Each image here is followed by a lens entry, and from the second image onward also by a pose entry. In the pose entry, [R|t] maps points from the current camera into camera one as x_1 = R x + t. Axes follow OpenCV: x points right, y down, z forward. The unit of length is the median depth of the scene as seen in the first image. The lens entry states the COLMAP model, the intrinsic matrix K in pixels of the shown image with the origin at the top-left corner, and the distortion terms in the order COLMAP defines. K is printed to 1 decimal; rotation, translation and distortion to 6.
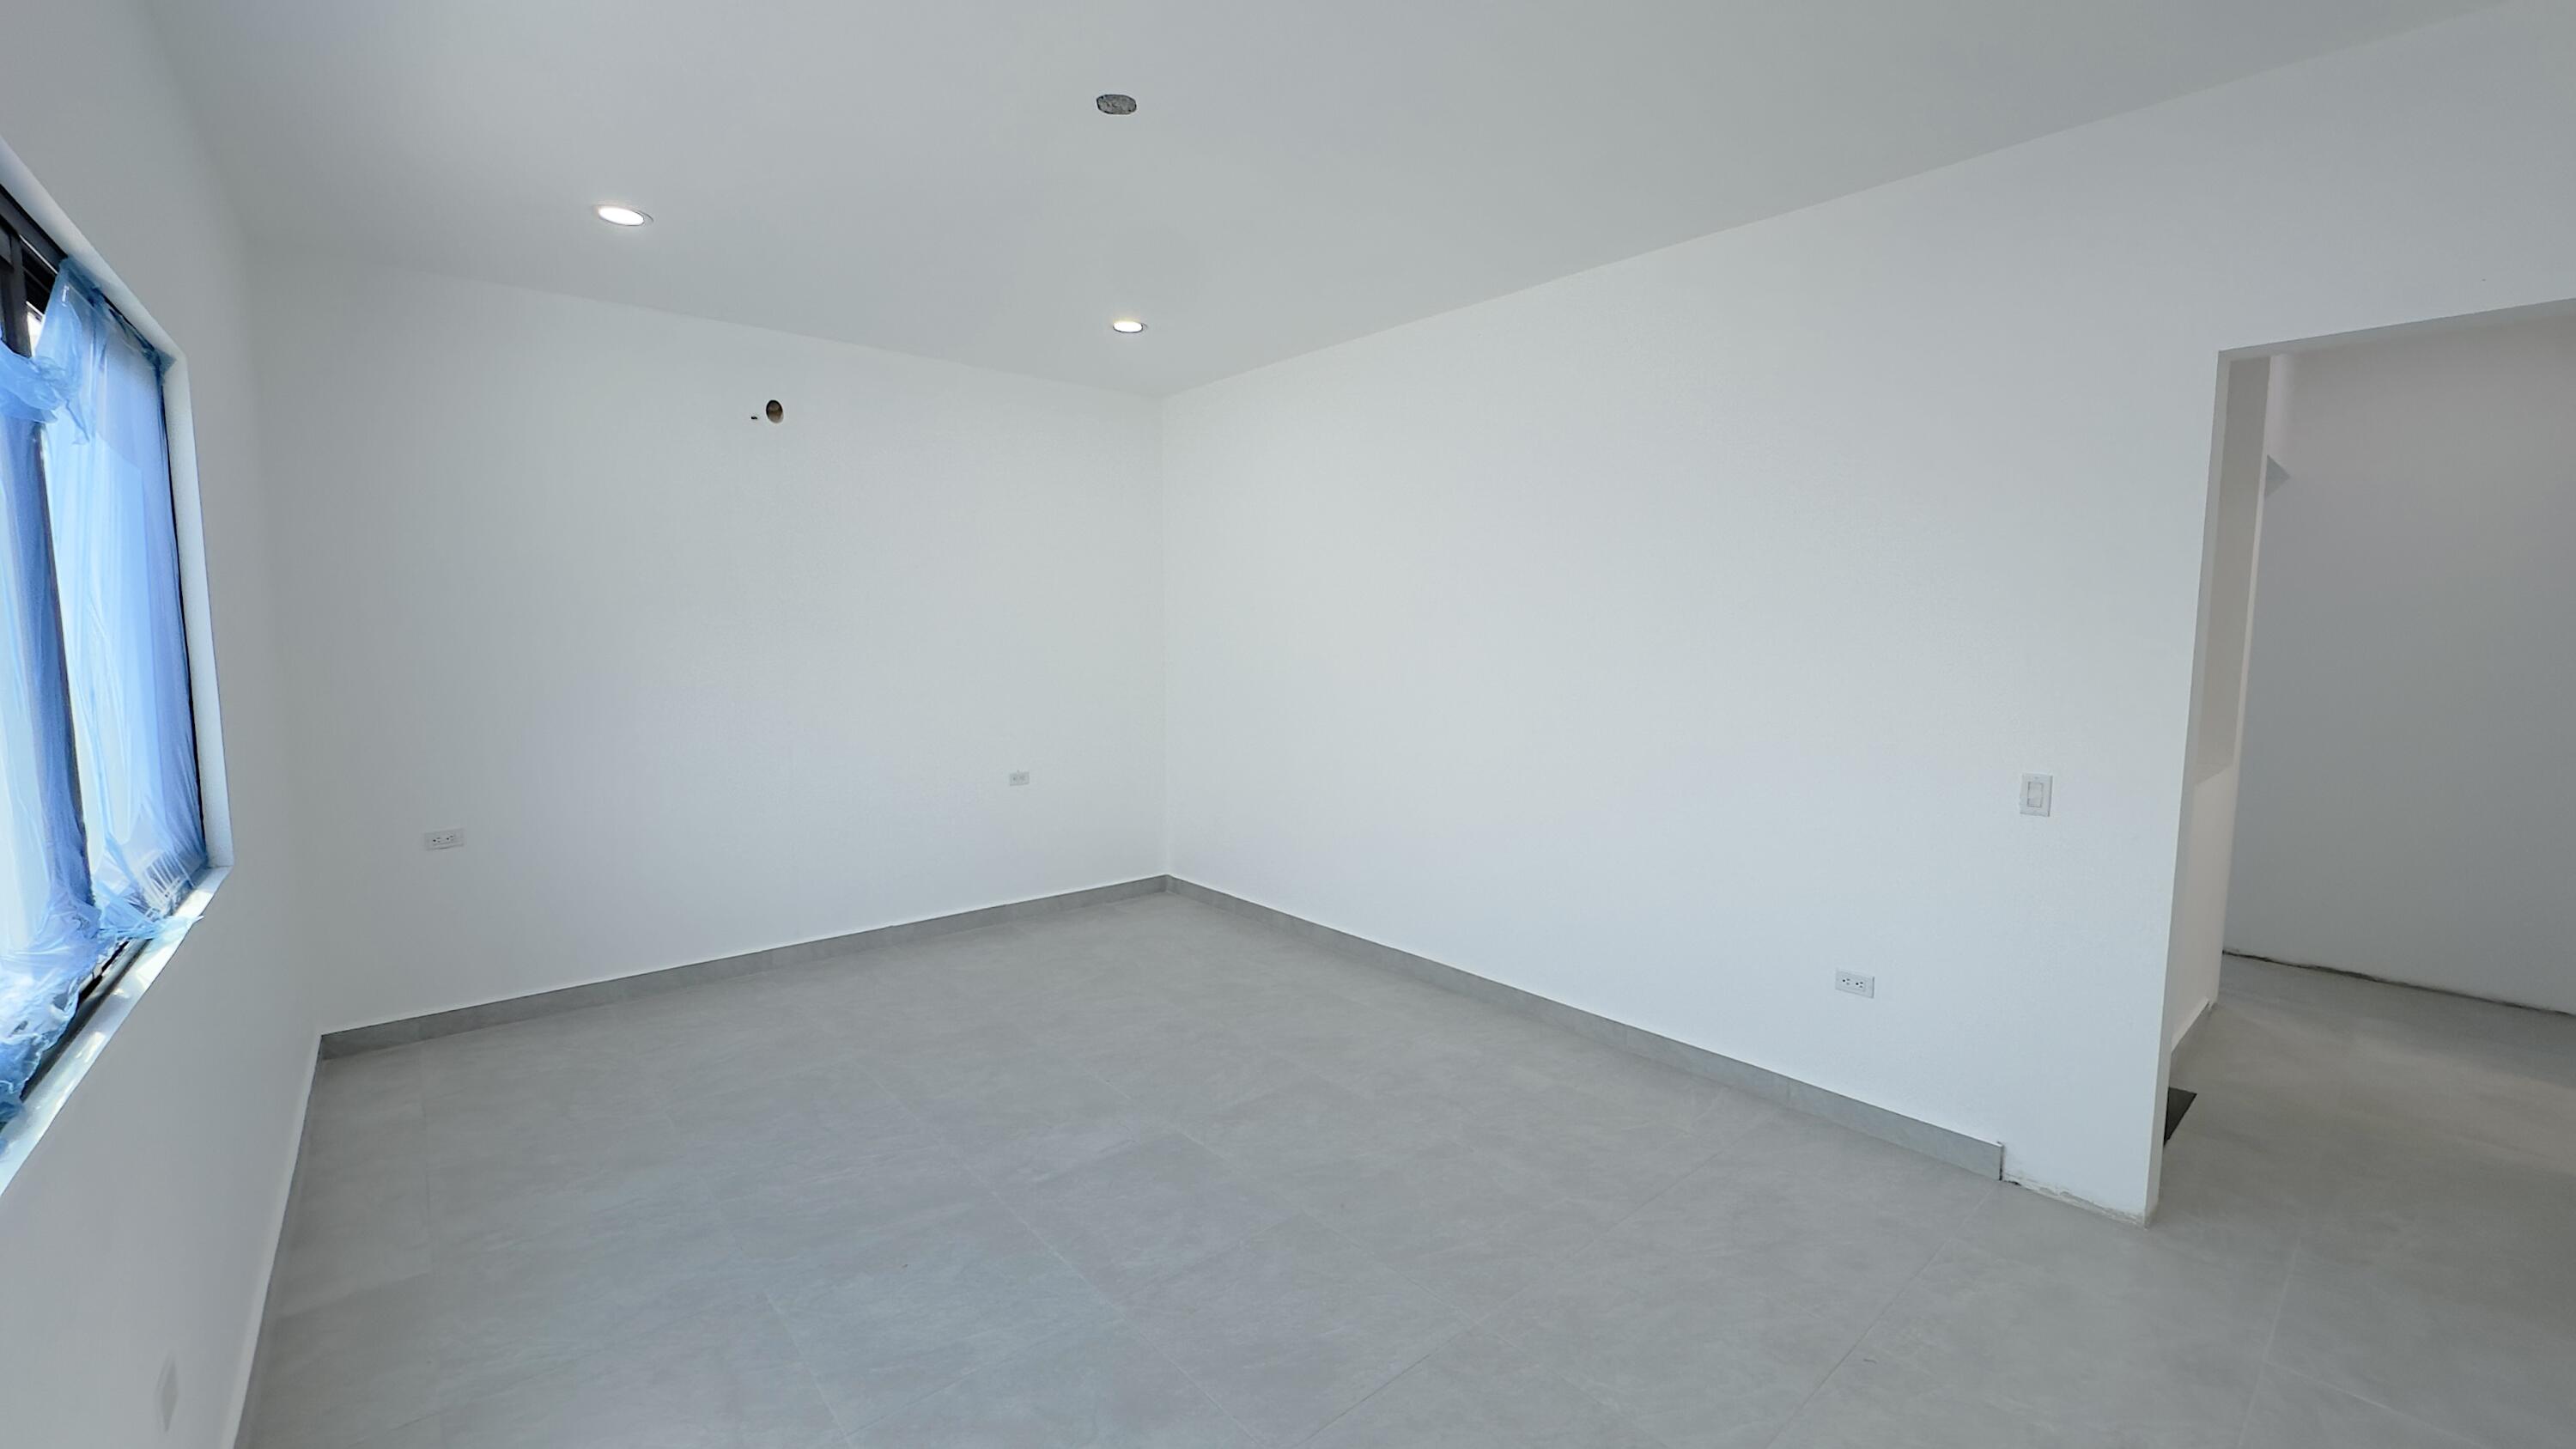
lens RADIAL K [[1032.6, 0, 1300.8], [0, 1032.6, 729.3], [0, 0, 1]] dist [-0.003923, 0.000952]
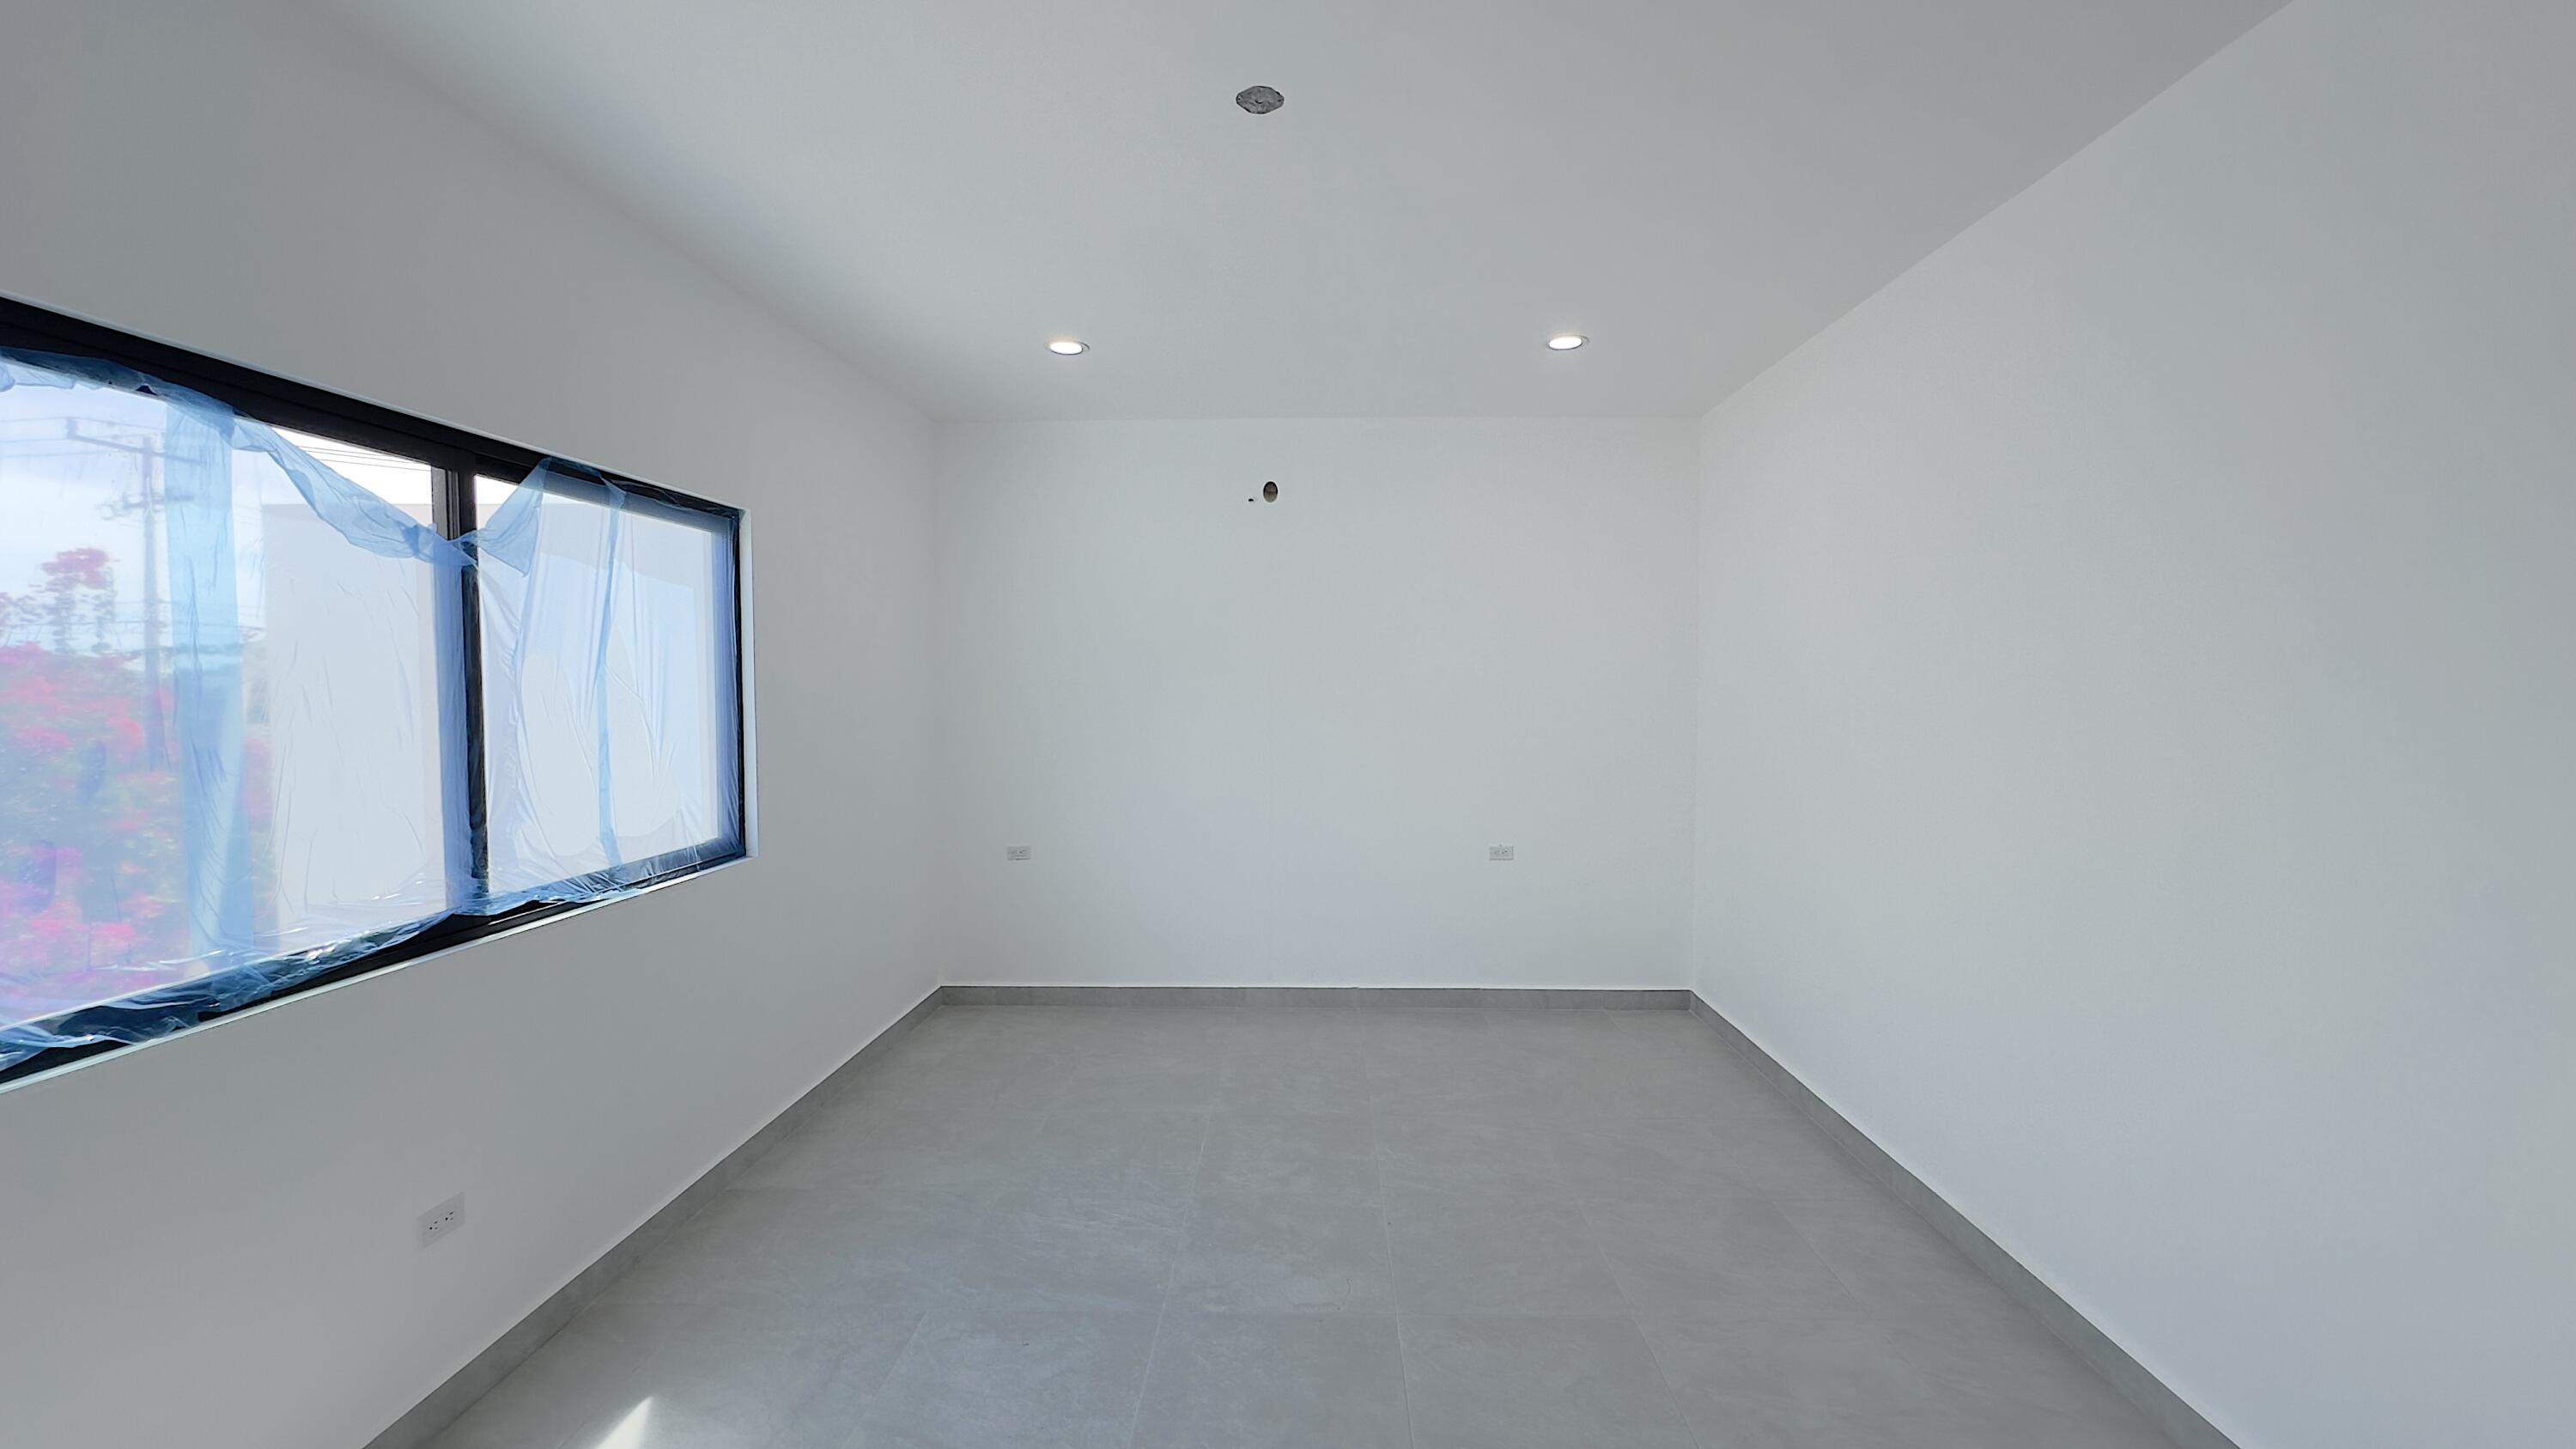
lens RADIAL K [[1032.6, 0, 1294.5], [0, 1032.6, 730.3], [0, 0, 1]] dist [-0.003923, 0.000952]
pose [[0.737556, 0.031160, -0.674566, 0.282992], [-0.067840, 0.997300, -0.028107, -0.032009], [0.671869, 0.066493, 0.737679, 0.260291]]
